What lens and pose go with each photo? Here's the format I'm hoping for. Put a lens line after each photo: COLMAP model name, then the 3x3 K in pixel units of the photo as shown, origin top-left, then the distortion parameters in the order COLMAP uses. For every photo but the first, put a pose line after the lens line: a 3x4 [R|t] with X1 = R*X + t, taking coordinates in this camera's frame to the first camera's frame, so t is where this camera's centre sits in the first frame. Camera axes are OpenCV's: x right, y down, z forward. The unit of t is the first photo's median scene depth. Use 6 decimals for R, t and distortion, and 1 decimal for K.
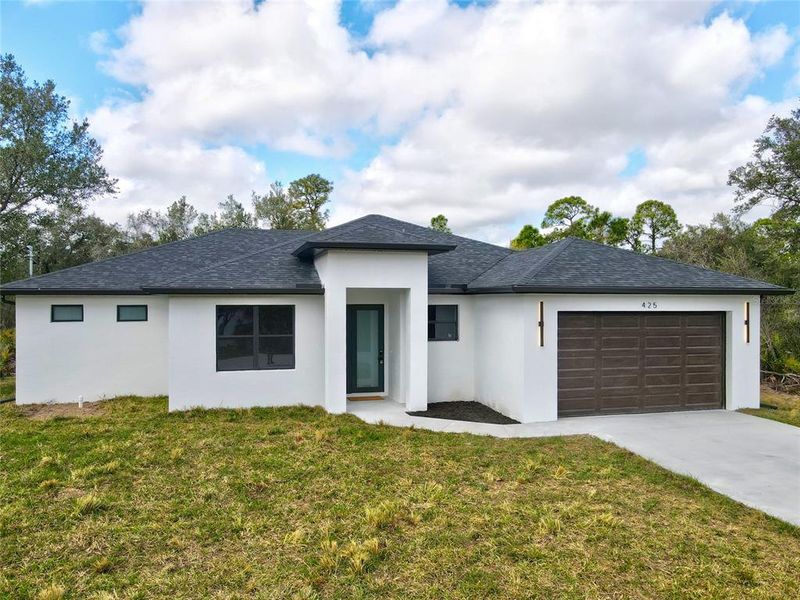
lens RADIAL K [[576.3, 0, 413.5], [0, 576.3, 293.3], [0, 0, 1]] dist [0.026595, -0.011780]
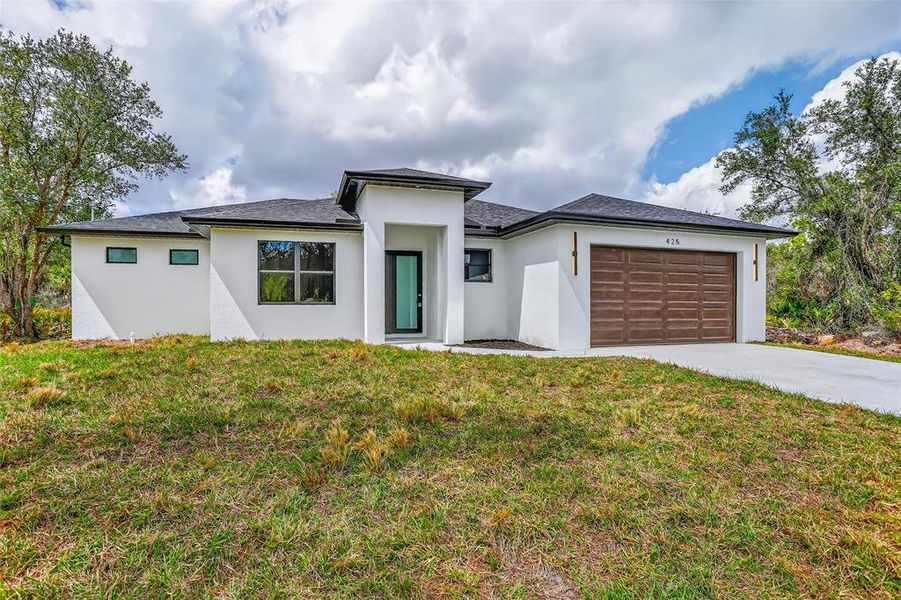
lens RADIAL K [[439.2, 0, 462.9], [0, 439.2, 302.7], [0, 0, 1]] dist [-0.031684, 0.011647]
pose [[0.999363, -0.000658, 0.035692, -0.005510], [0.000219, 0.999924, 0.012288, 0.121212], [-0.035697, -0.012272, 0.999287, 0.212404]]
